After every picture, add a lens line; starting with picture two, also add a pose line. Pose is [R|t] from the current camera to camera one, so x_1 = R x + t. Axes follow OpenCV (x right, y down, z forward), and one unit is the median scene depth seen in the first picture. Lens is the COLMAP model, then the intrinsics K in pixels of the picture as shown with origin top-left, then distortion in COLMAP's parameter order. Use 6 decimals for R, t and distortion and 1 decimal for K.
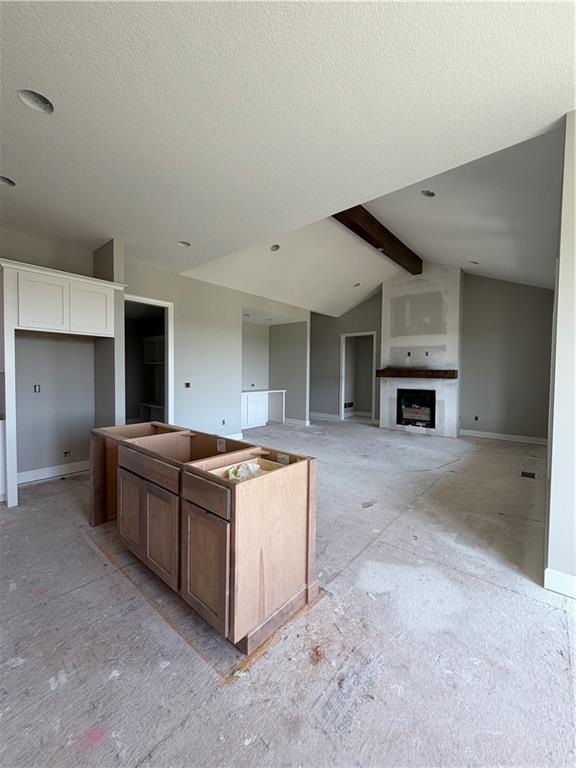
lens RADIAL K [[306.1, 0, 288.3], [0, 306.1, 380.9], [0, 0, 1]] dist [-0.002277, 0.000737]
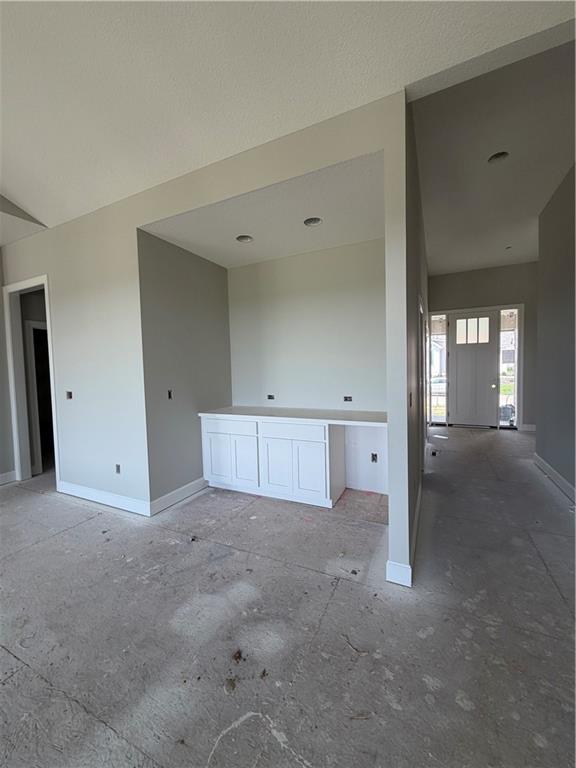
lens RADIAL K [[306.1, 0, 288.8], [0, 306.1, 381.8], [0, 0, 1]] dist [-0.002277, 0.000737]
pose [[0.253071, 0.028516, -0.967027, 0.328965], [0.000201, 0.999564, 0.029528, -0.026529], [0.967448, -0.007667, 0.252955, 1.029167]]
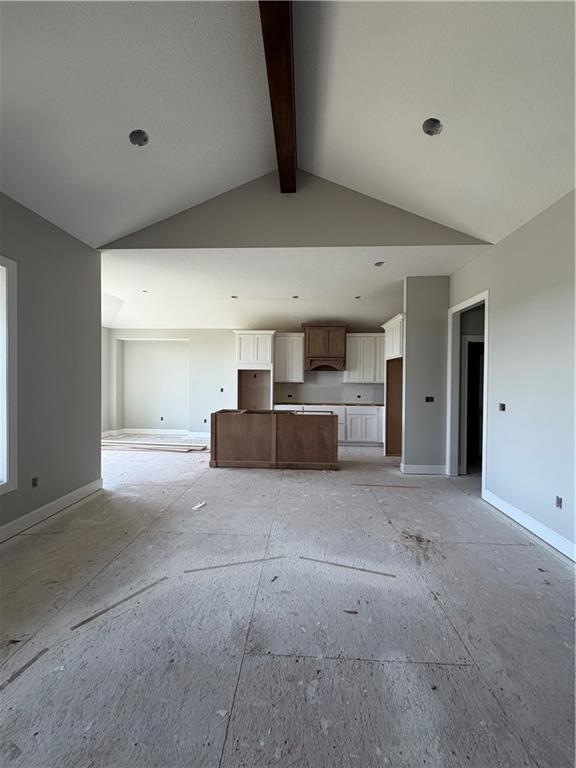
lens RADIAL K [[306.1, 0, 287.8], [0, 306.1, 381.9], [0, 0, 1]] dist [-0.002277, 0.000737]
pose [[-0.794508, -0.011145, -0.607151, 0.330175], [-0.035474, 0.998976, 0.028083, -0.032460], [0.606217, 0.043850, -0.794090, 0.986965]]
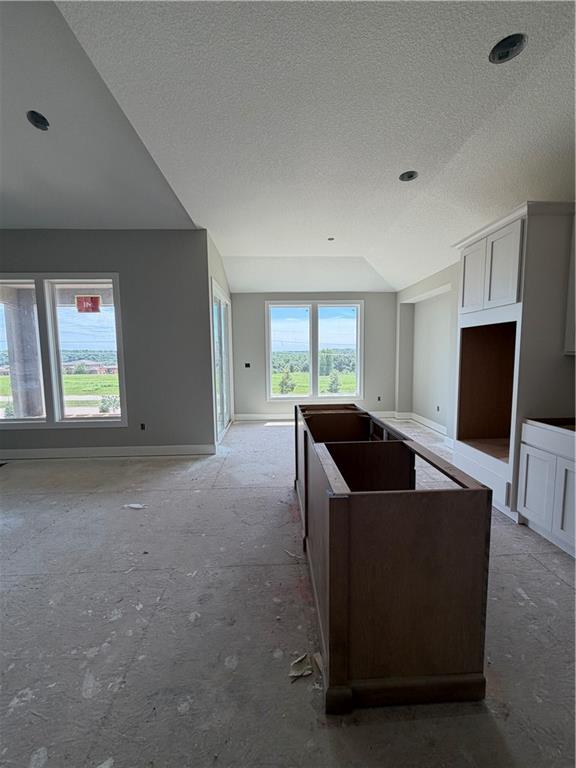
lens RADIAL K [[306.1, 0, 288.2], [0, 306.1, 381.6], [0, 0, 1]] dist [-0.002277, 0.000737]
pose [[-0.679965, -0.071664, 0.729734, -0.310925], [0.025344, 0.992321, 0.121066, -0.021412], [-0.732806, 0.100815, -0.672927, 0.607670]]
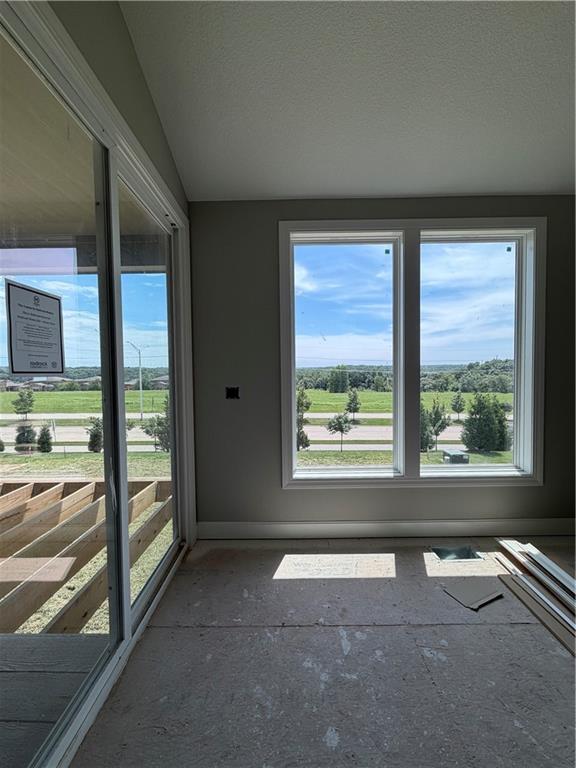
lens RADIAL K [[306.1, 0, 288.9], [0, 306.1, 381.3], [0, 0, 1]] dist [-0.002277, 0.000737]
pose [[-0.649916, -0.032762, 0.759300, 0.154793], [0.026793, 0.997462, 0.065971, 0.005064], [-0.759534, 0.063219, -0.647388, 0.238490]]
